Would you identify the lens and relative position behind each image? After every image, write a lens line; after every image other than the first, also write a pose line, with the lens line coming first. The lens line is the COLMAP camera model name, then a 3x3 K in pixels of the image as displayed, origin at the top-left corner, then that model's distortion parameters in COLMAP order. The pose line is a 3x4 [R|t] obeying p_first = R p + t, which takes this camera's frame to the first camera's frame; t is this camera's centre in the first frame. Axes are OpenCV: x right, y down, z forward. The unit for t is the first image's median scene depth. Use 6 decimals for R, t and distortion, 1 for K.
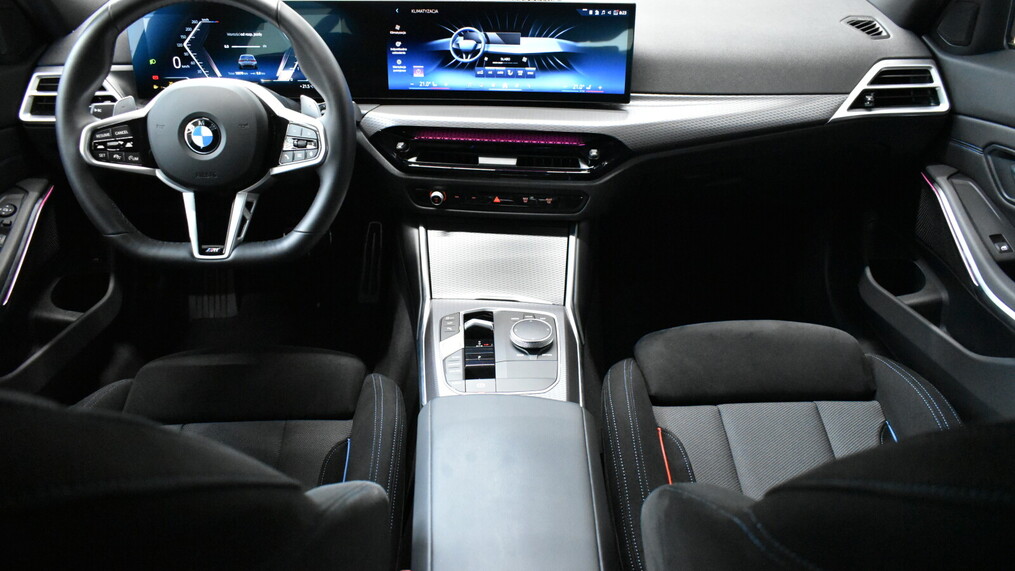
lens RADIAL K [[779.1, 0, 507.5], [0, 779.1, 285.5], [0, 0, 1]] dist [-0.008167, 0.000839]
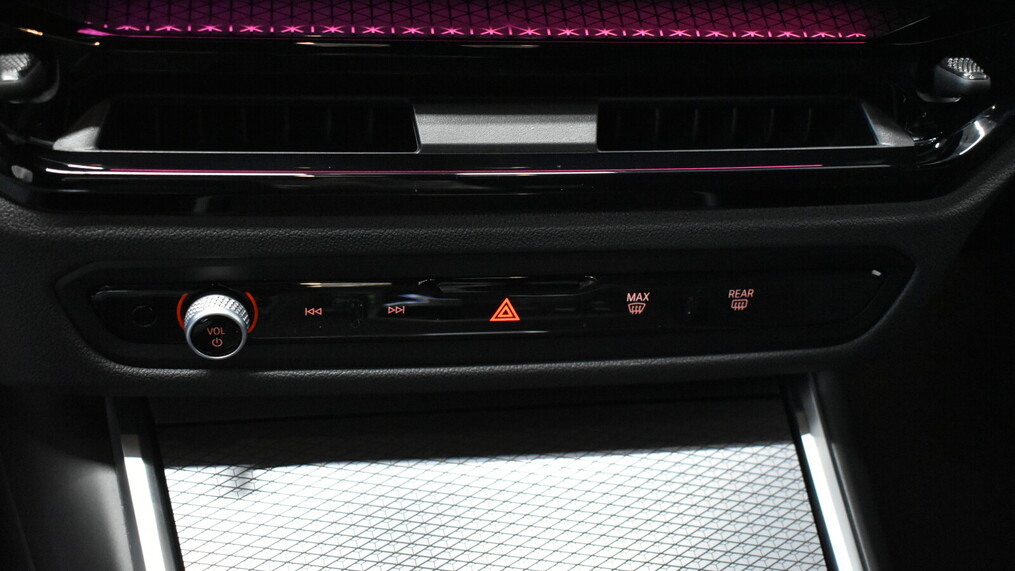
lens RADIAL K [[1355.3, 0, 507.5], [0, 1355.3, 285.5], [0, 0, 1]] dist [-0.011363, -0.018691]
pose [[0.961832, -0.073441, 0.263600, -0.109827], [0.081522, 0.996474, -0.019833, -0.109771], [-0.261214, 0.040565, 0.964428, 0.643603]]
